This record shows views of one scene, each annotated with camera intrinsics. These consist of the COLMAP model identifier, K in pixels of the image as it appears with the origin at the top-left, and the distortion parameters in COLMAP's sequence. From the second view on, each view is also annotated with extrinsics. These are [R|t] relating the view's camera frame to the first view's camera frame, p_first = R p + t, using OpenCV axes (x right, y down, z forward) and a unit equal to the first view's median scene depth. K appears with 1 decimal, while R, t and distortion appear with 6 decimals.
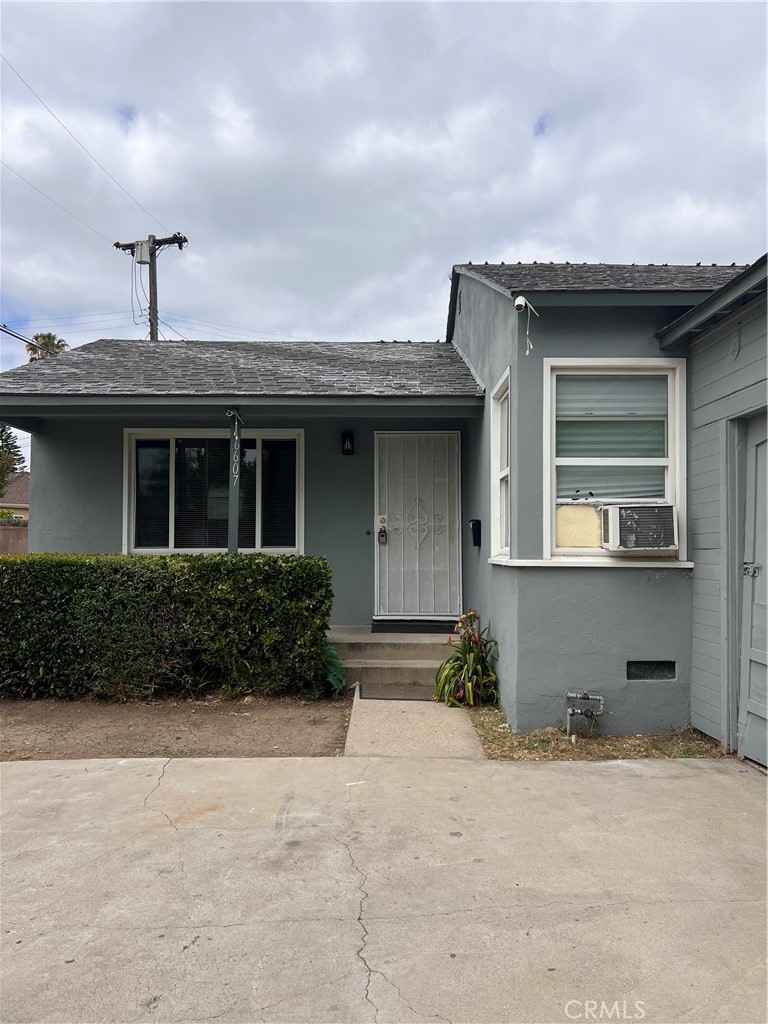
lens RADIAL K [[768.7, 0, 387.7], [0, 768.7, 520.1], [0, 0, 1]] dist [0.050667, -0.035611]
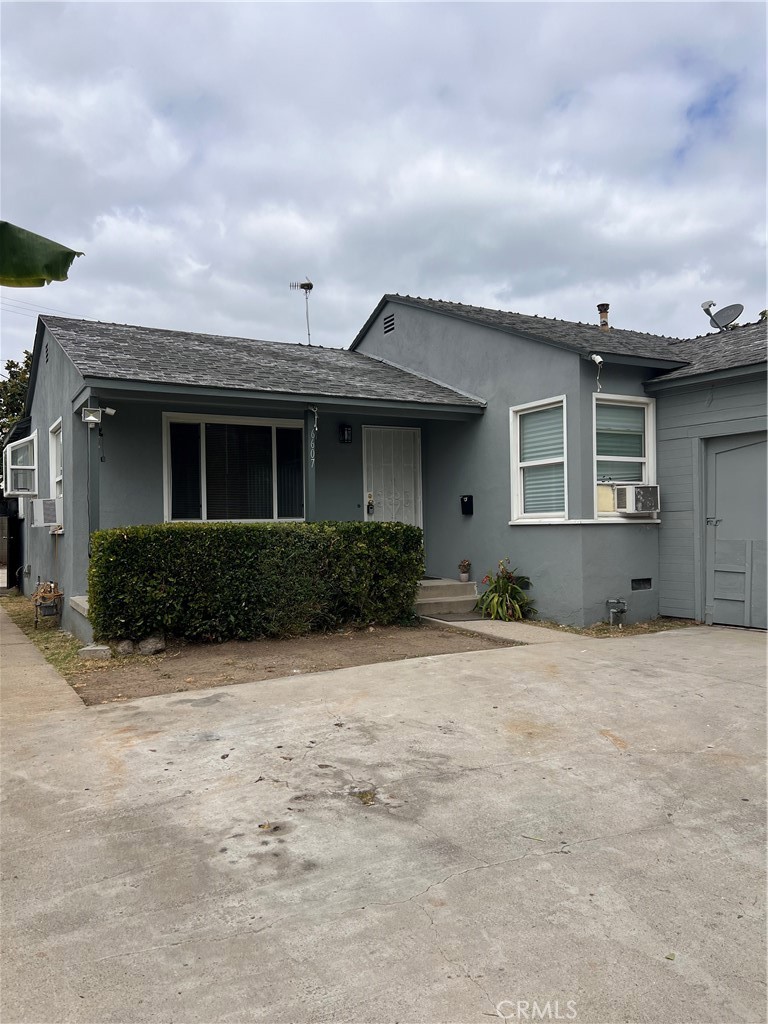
lens RADIAL K [[768.7, 0, 366.6], [0, 768.7, 525.5], [0, 0, 1]] dist [0.050667, -0.035611]
pose [[0.878381, -0.015811, 0.477700, -0.832694], [-0.000661, 0.999412, 0.034294, 0.008089], [-0.477961, -0.030439, 0.877853, -0.156967]]
